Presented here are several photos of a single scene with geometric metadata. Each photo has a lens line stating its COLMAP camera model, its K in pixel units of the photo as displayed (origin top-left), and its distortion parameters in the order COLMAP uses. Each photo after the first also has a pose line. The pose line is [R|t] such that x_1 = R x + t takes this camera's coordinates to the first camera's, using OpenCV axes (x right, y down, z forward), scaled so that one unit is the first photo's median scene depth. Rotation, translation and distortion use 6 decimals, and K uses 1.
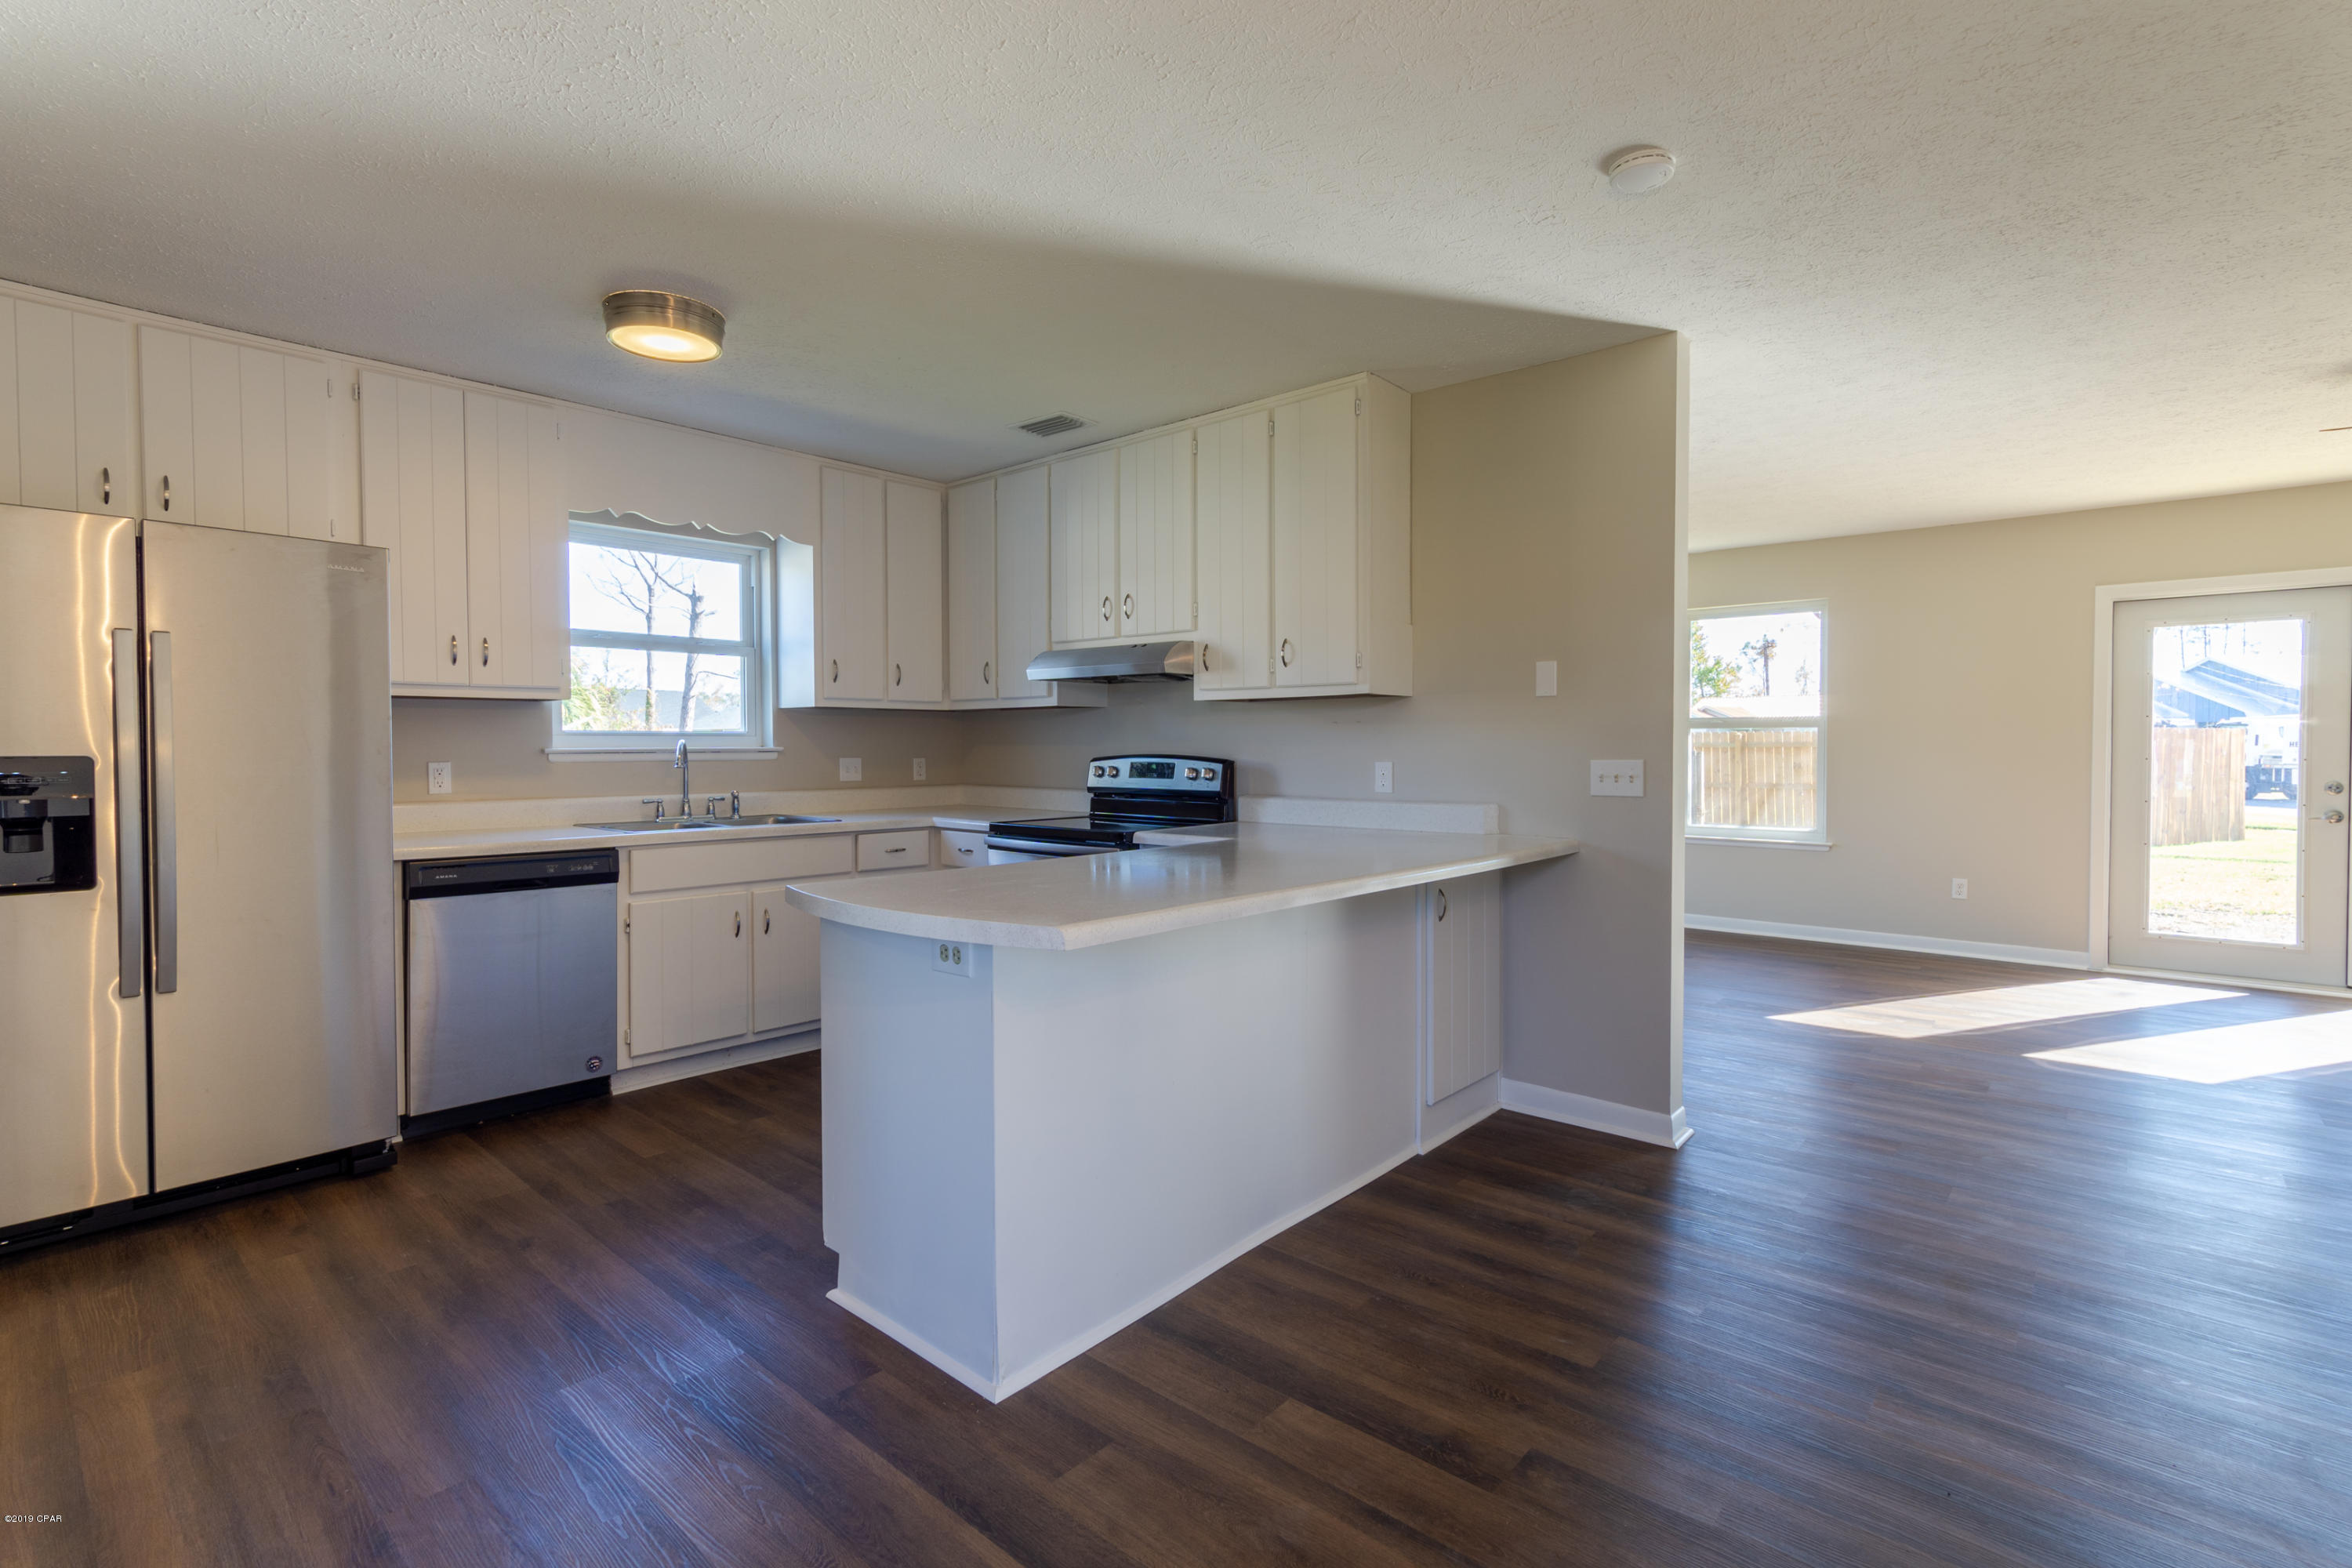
lens RADIAL K [[1071.1, 0, 1185.8], [0, 1071.1, 771.7], [0, 0, 1]] dist [-0.001400, -0.000615]
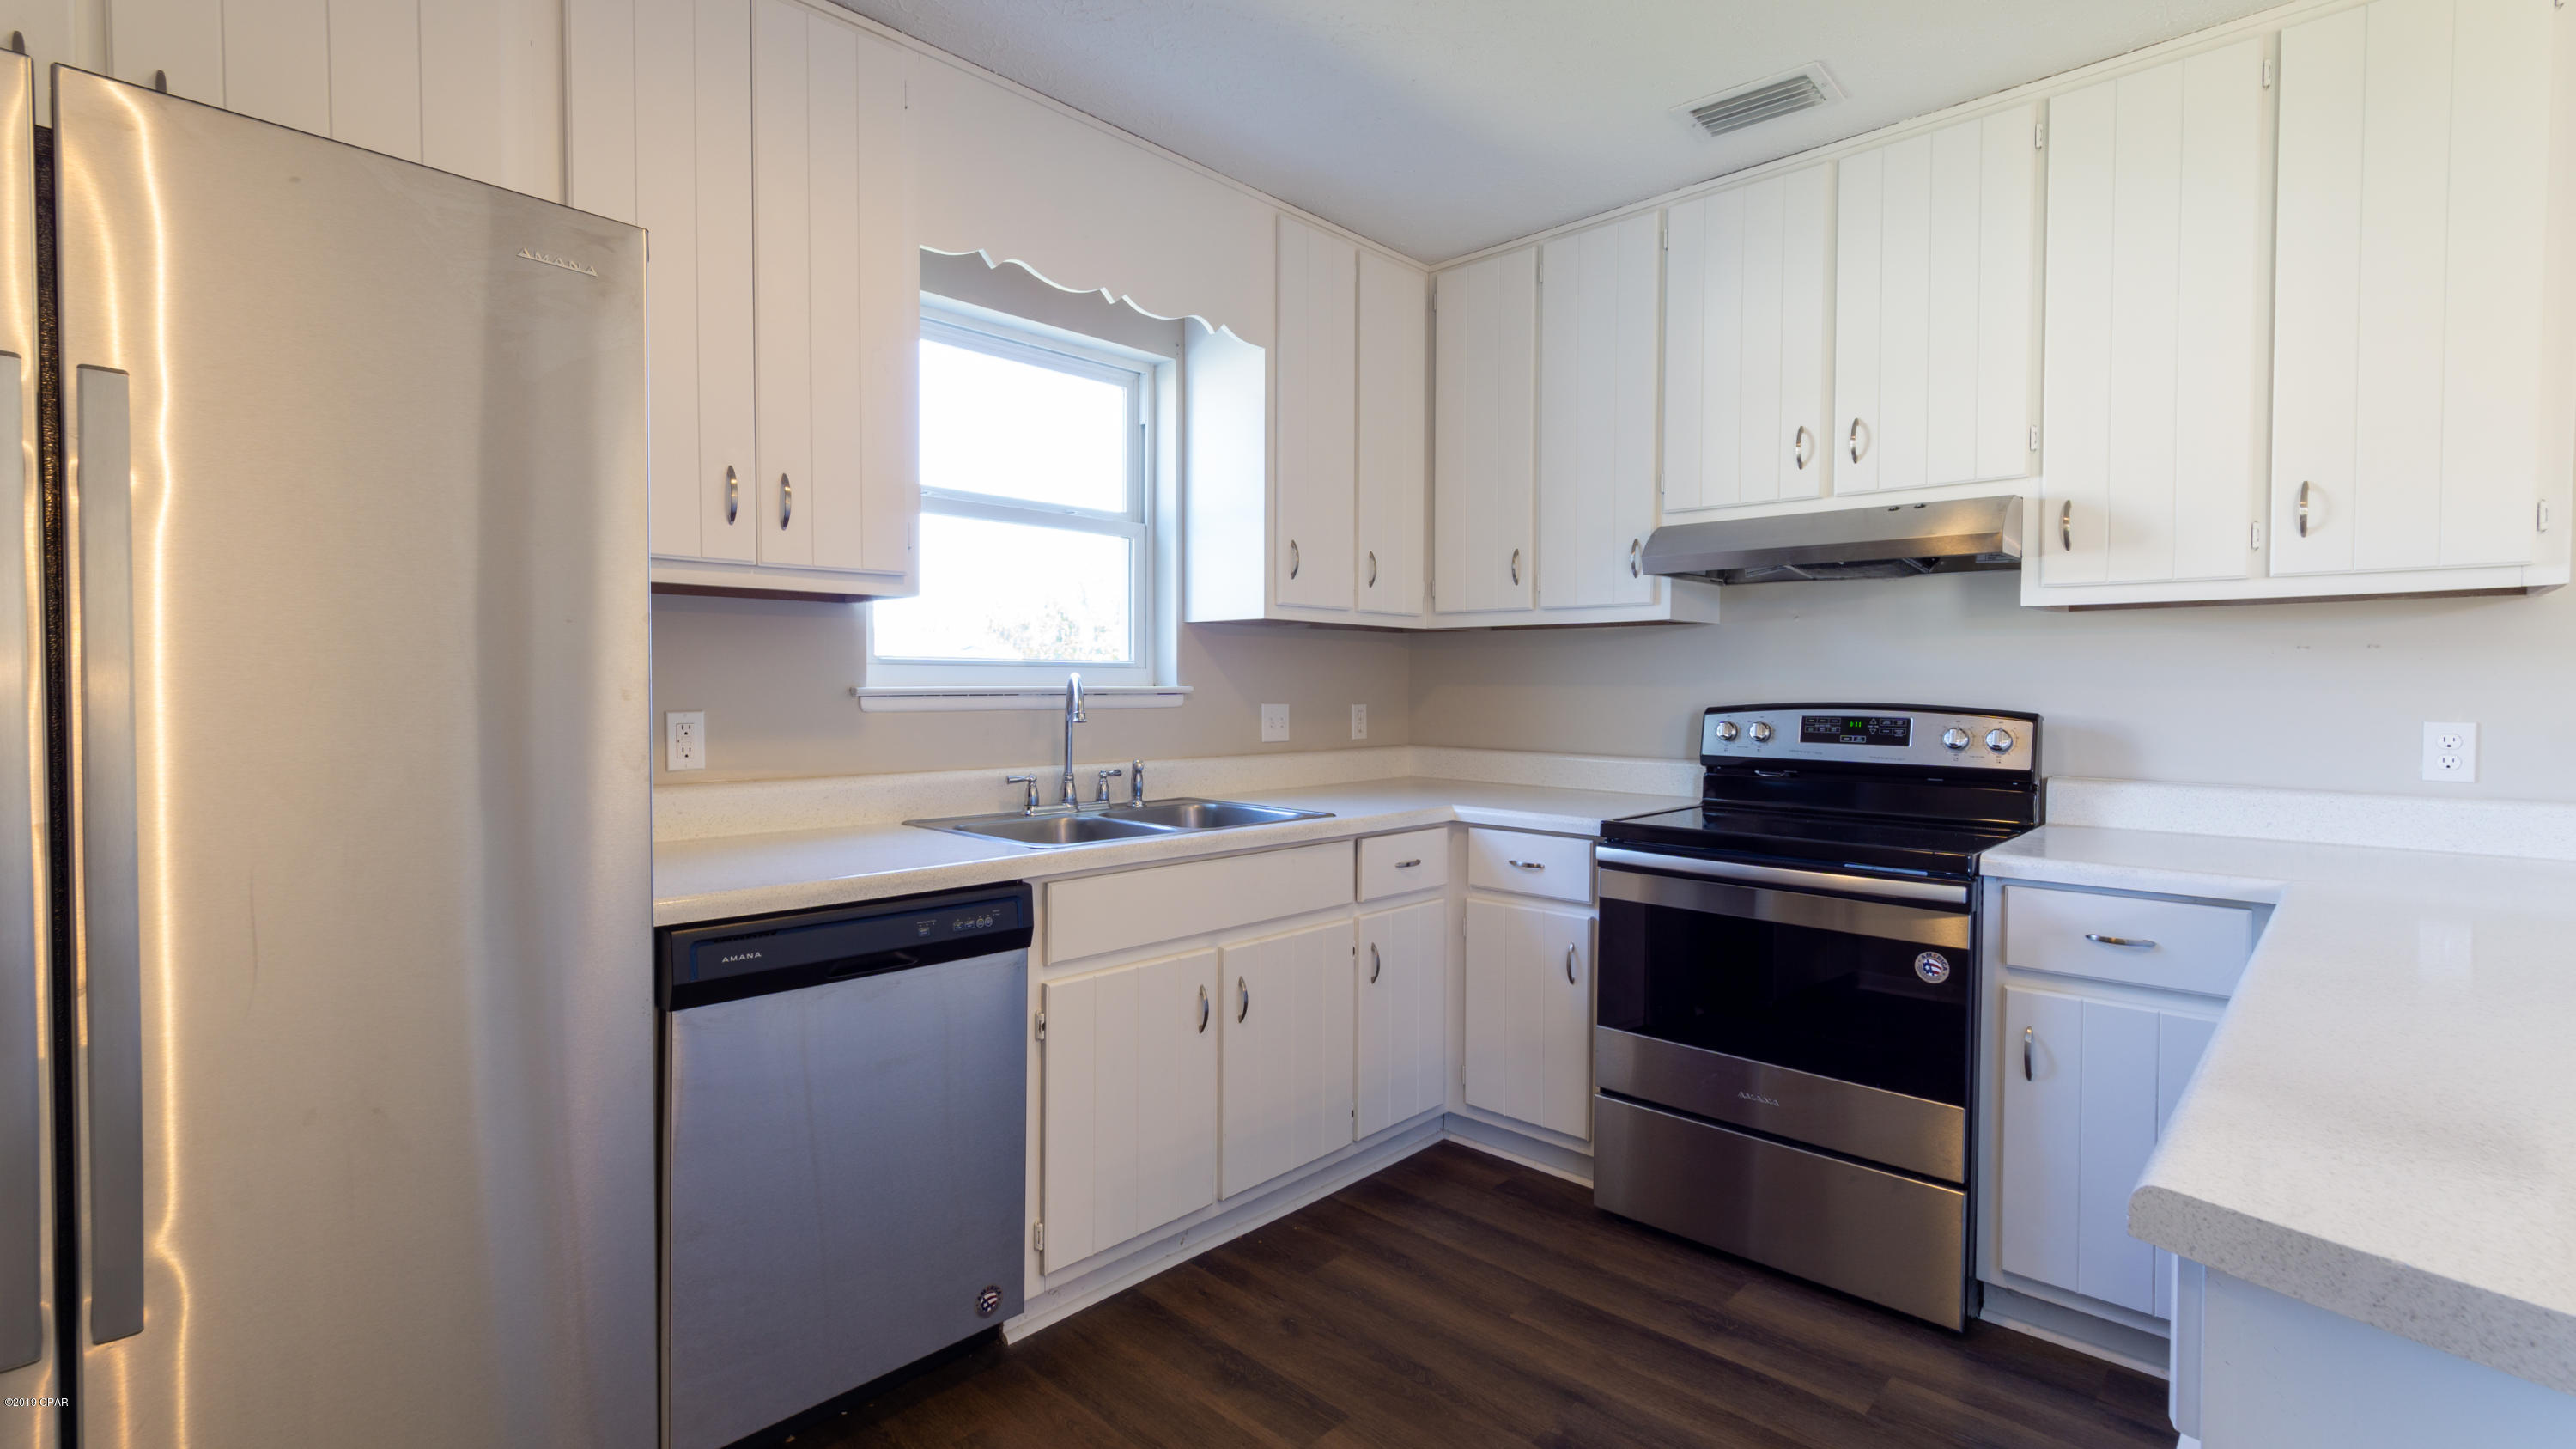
lens RADIAL K [[1166.5, 0, 1287.1], [0, 1166.5, 714.2], [0, 0, 1]] dist [-0.000133, 0.000712]
pose [[0.999070, 0.006829, -0.042582, -0.329641], [-0.006766, 0.999976, 0.001620, -0.009472], [0.042592, -0.001330, 0.999092, 0.379596]]
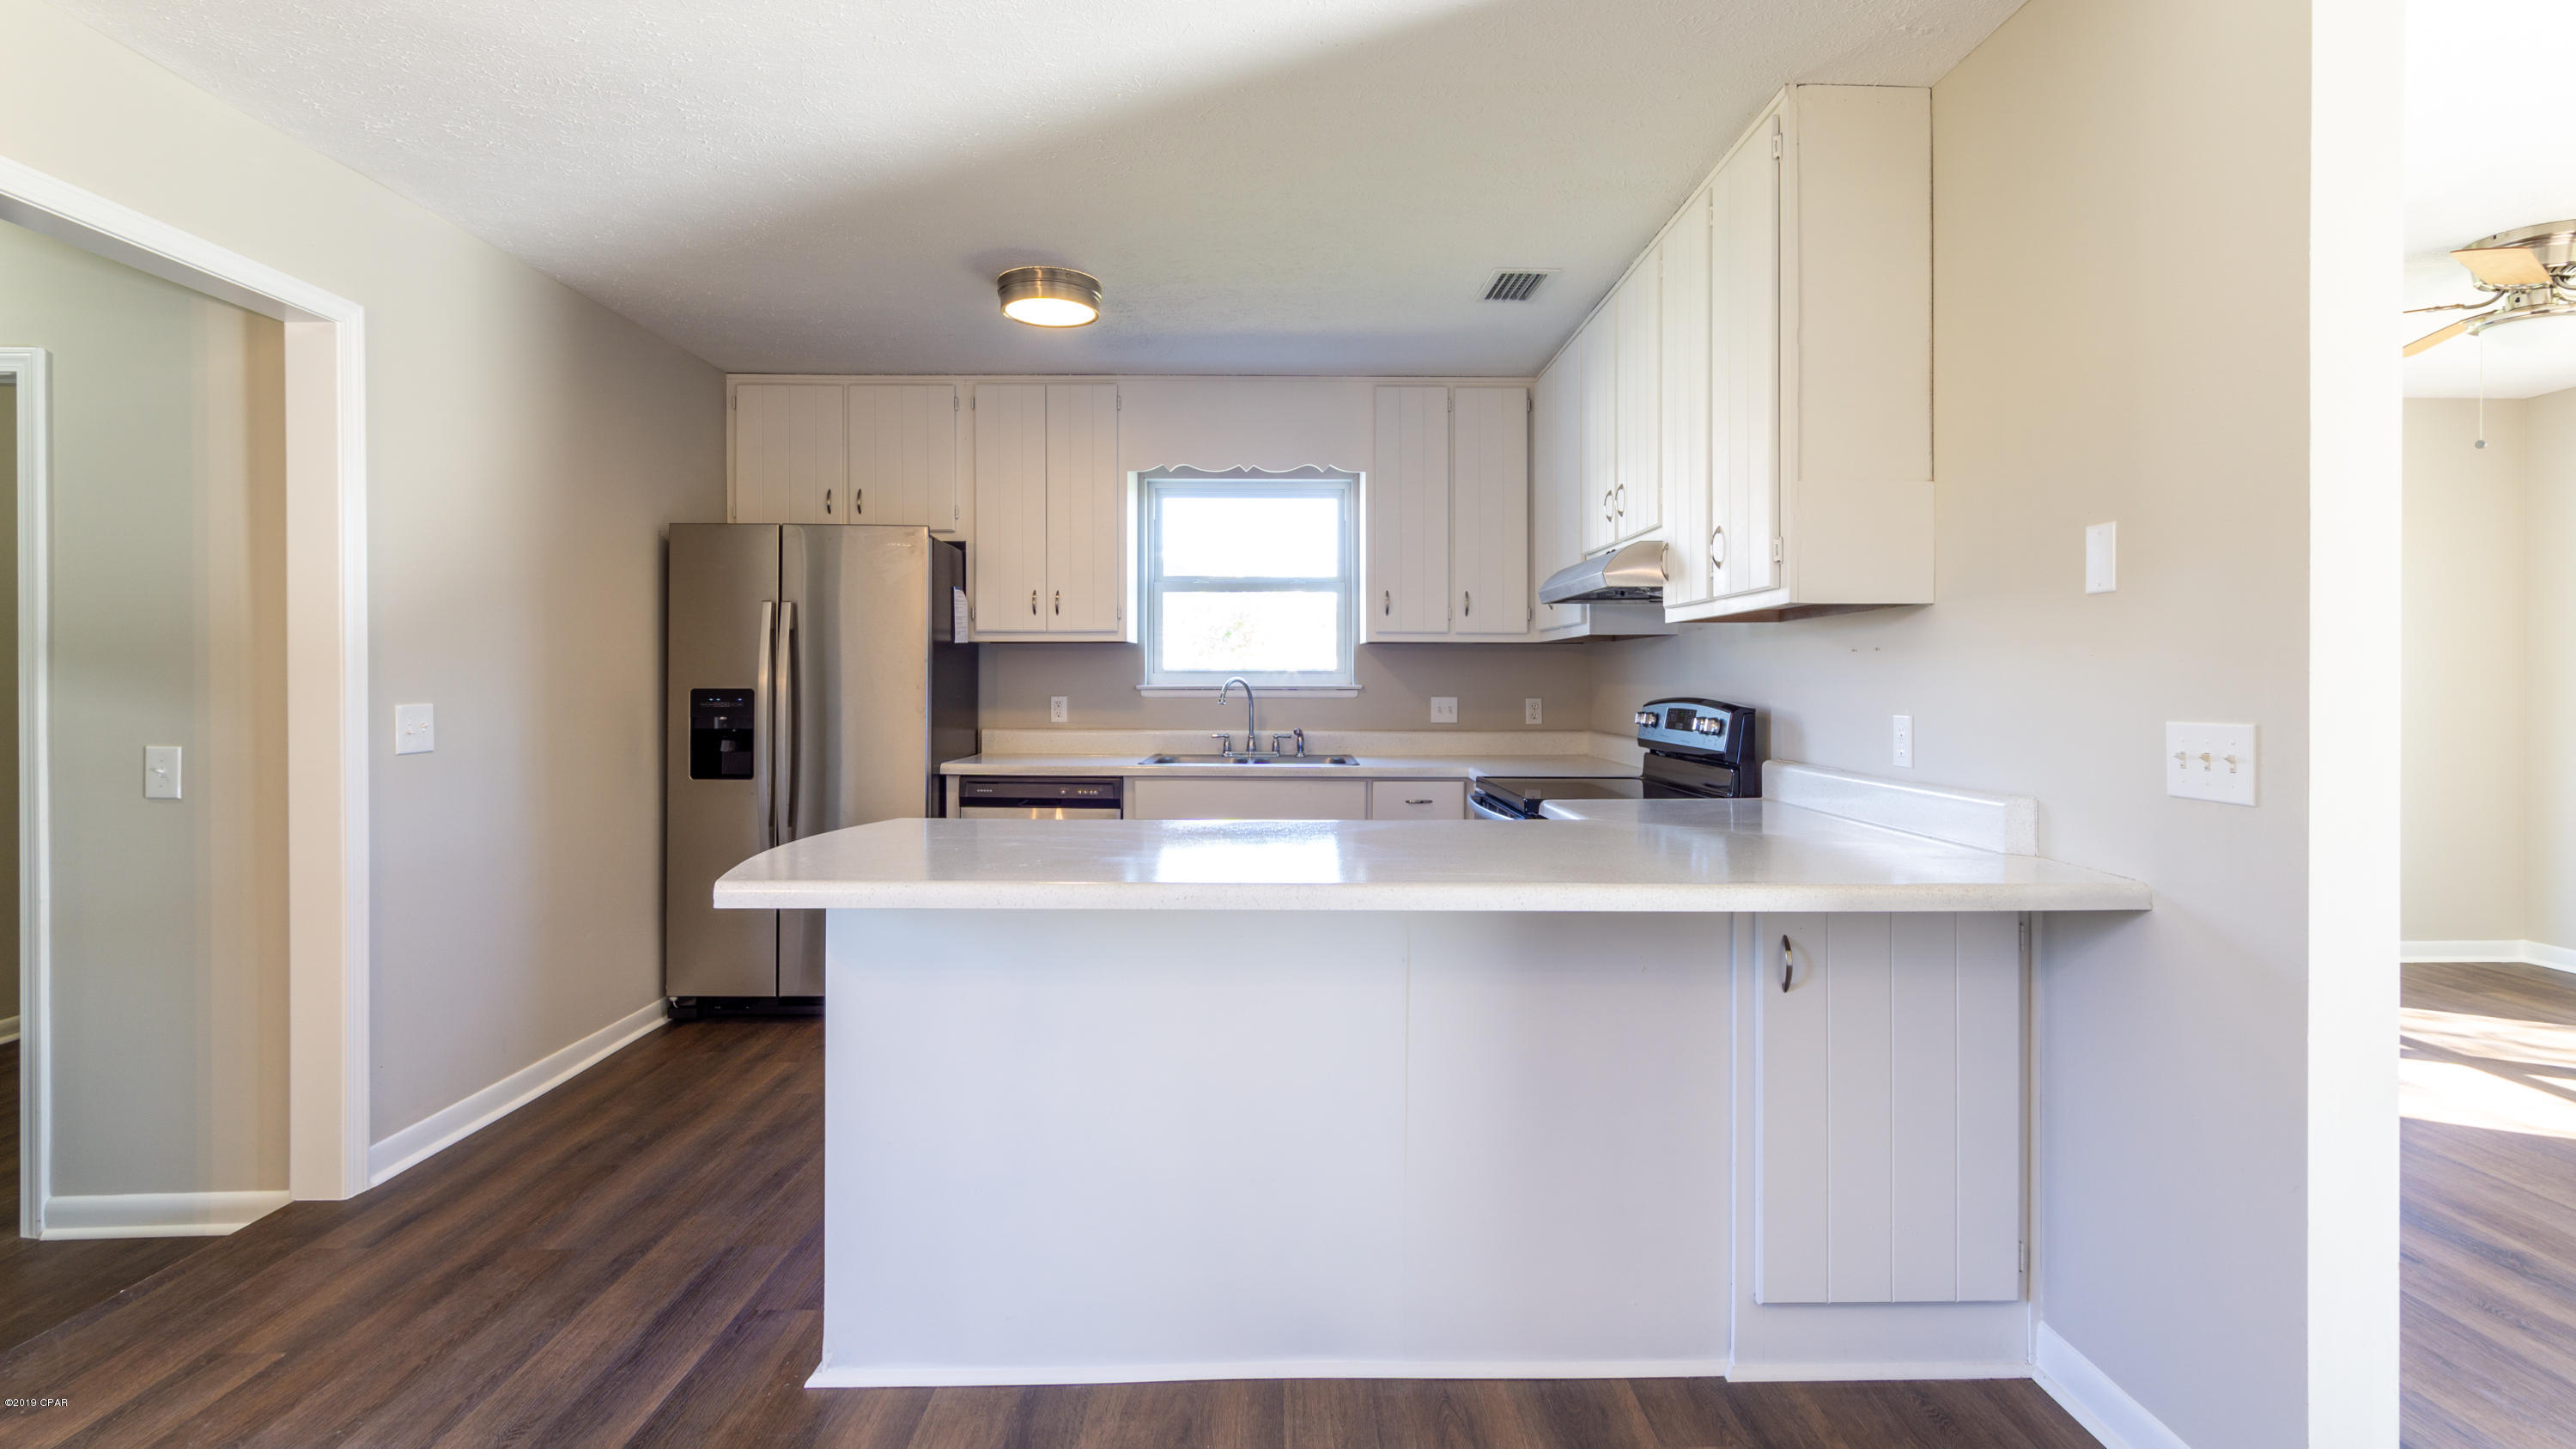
lens RADIAL K [[1166.5, 0, 1312.7], [0, 1166.5, 689.7], [0, 0, 1]] dist [-0.000133, 0.000712]
pose [[0.671570, 0.008265, -0.740895, 0.412447], [-0.021306, 0.999740, -0.008160, -0.010122], [0.740635, 0.021266, 0.671571, 0.297710]]
